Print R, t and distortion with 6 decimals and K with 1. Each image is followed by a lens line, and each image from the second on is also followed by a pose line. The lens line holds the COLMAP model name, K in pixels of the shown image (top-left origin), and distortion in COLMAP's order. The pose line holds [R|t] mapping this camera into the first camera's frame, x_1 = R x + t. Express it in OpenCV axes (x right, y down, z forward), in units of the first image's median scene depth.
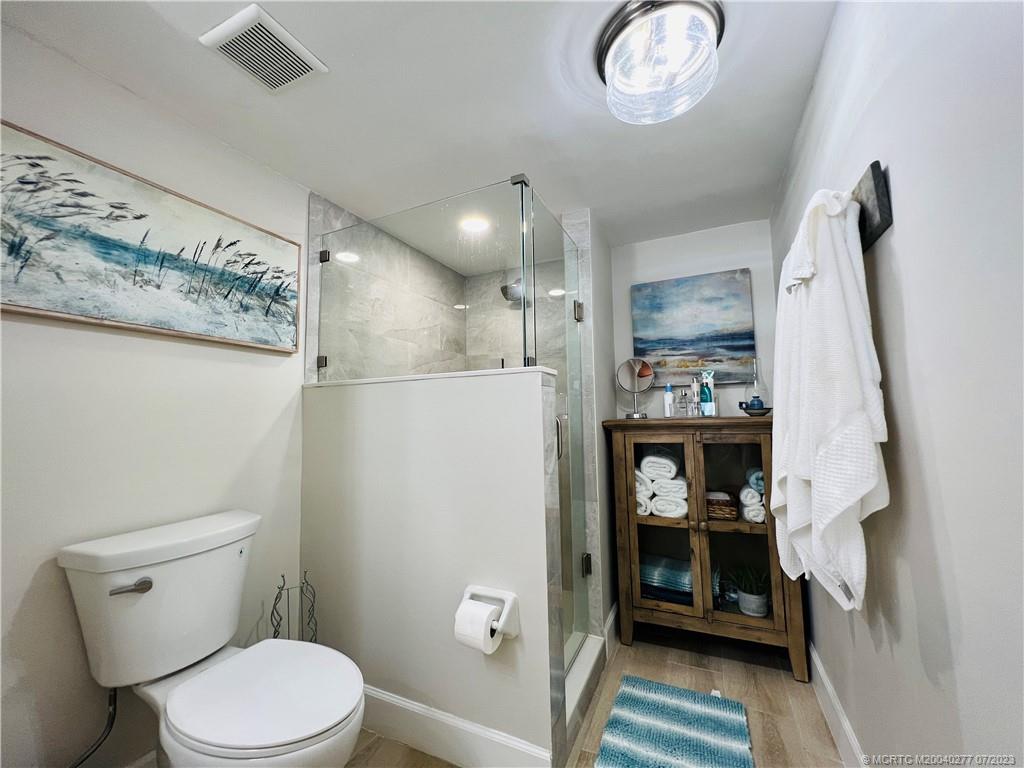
lens RADIAL K [[411.1, 0, 510.1], [0, 411.1, 382.0], [0, 0, 1]] dist [-0.002387, 0.000074]
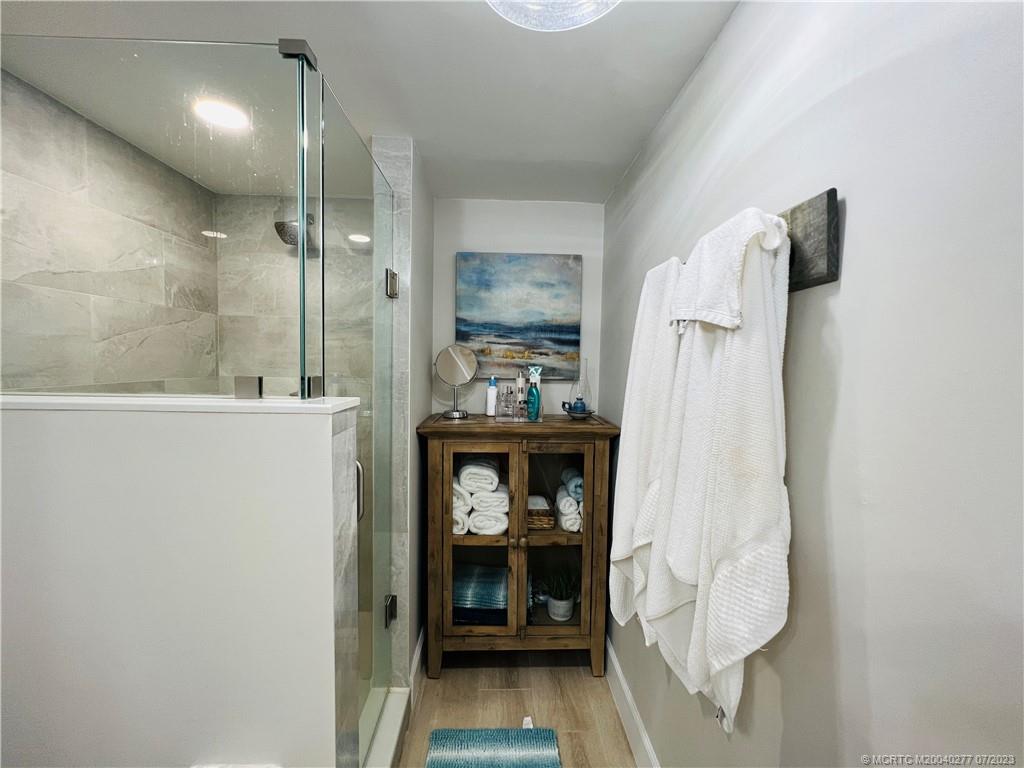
lens RADIAL K [[411.1, 0, 510.1], [0, 411.1, 382.0], [0, 0, 1]] dist [-0.002387, 0.000074]
pose [[0.889245, 0.009211, 0.457338, 0.026682], [-0.071262, 0.990380, 0.118614, -0.125832], [-0.451845, -0.138068, 0.881347, 0.295577]]
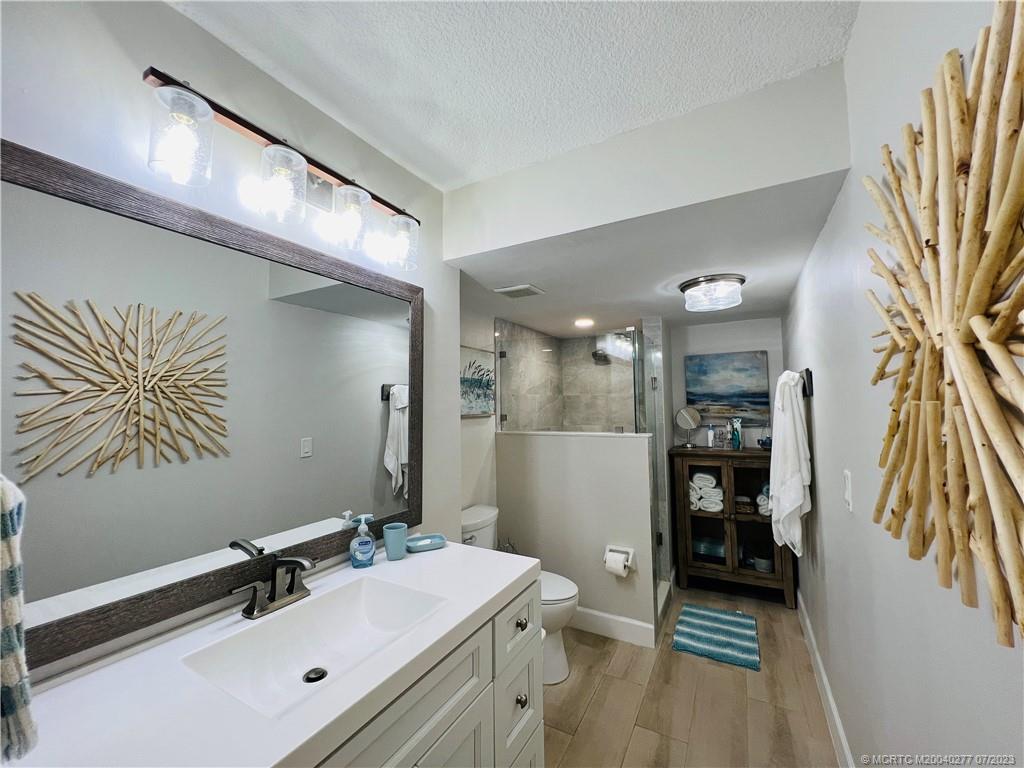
lens RADIAL K [[411.1, 0, 510.1], [0, 411.1, 382.0], [0, 0, 1]] dist [-0.002387, 0.000074]
pose [[0.997810, -0.001828, -0.066124, -0.355860], [0.003696, 0.999597, 0.028143, -0.276388], [0.066046, -0.028326, 0.997414, -0.784822]]
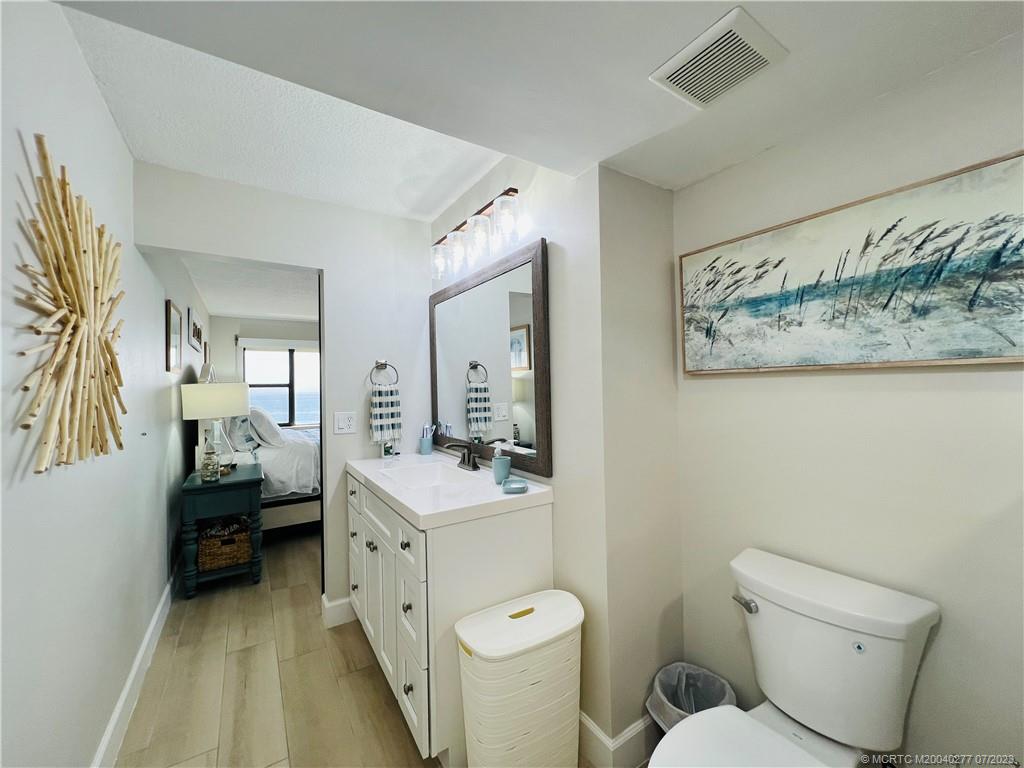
lens RADIAL K [[411.1, 0, 510.1], [0, 411.1, 382.0], [0, 0, 1]] dist [-0.002387, 0.000074]
pose [[-0.525222, 0.020875, -0.850709, 0.277224], [0.101328, 0.994121, -0.038165, -0.099540], [0.844911, -0.106246, -0.524249, 0.717392]]
